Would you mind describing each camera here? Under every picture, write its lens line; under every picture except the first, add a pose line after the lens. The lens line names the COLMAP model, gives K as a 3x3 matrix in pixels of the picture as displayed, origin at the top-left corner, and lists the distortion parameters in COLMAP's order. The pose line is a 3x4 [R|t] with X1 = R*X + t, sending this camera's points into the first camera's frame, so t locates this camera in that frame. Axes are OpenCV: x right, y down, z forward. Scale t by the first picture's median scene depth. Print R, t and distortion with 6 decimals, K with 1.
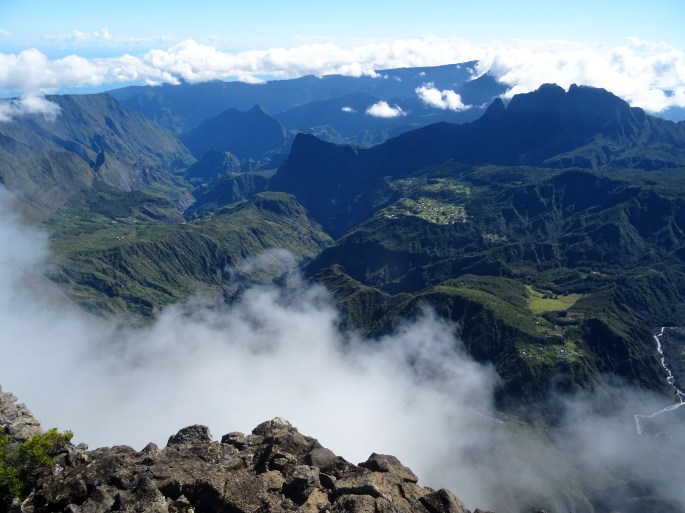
lens RADIAL K [[487.9, 0, 342.3], [0, 487.9, 255.7], [0, 0, 1]] dist [-0.003389, -0.001773]
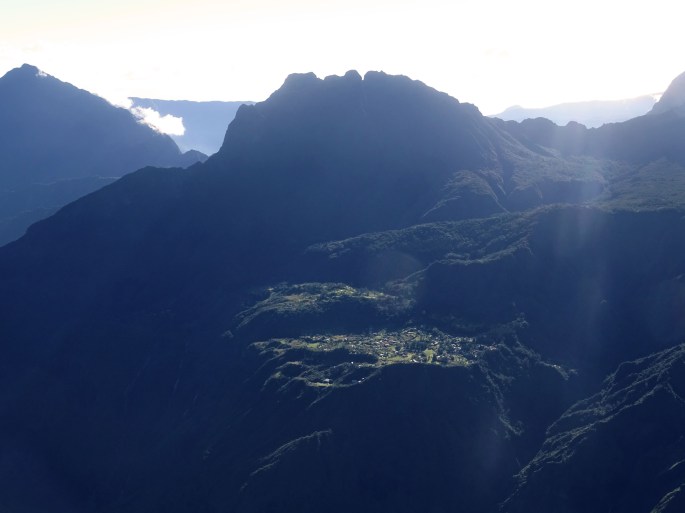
lens RADIAL K [[1051.7, 0, 343.7], [0, 1051.7, 256.5], [0, 0, 1]] dist [0.001951, 0.000000]
pose [[0.687525, -0.159989, 0.708316, -0.469388], [0.303538, 0.949440, -0.080176, -0.105132], [-0.659677, 0.270124, 0.701327, 0.369993]]
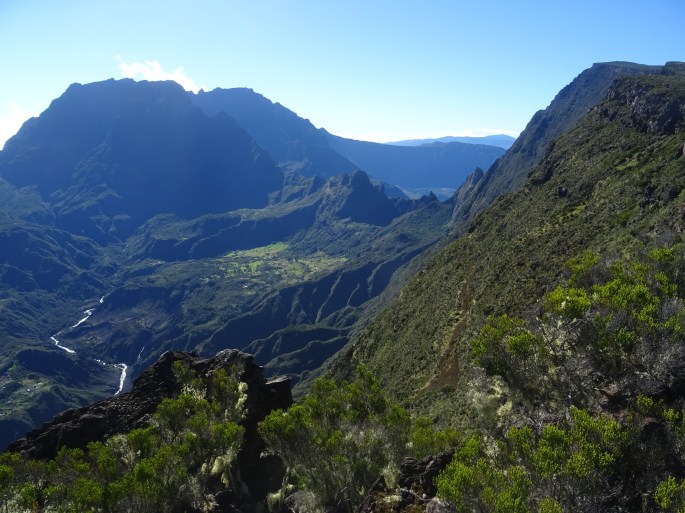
lens RADIAL K [[487.9, 0, 341.3], [0, 487.9, 258.7], [0, 0, 1]] dist [-0.003389, -0.001773]
pose [[0.068160, -0.282219, 0.956926, -0.191900], [0.369671, 0.898027, 0.238517, -0.020650], [-0.926659, 0.337491, 0.165537, 0.101415]]
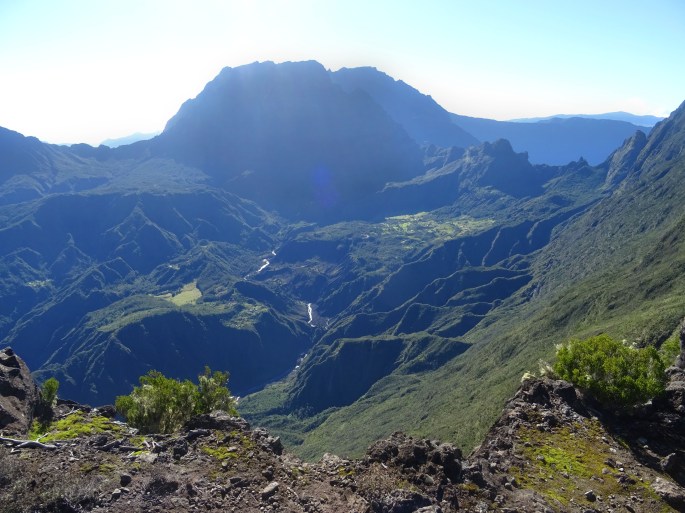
lens RADIAL K [[487.9, 0, 342.6], [0, 487.9, 257.6], [0, 0, 1]] dist [-0.003389, -0.001773]
pose [[0.249975, -0.306646, 0.918412, -0.295310], [0.383065, 0.902458, 0.197056, -0.037376], [-0.889255, 0.302553, 0.343057, 0.196529]]
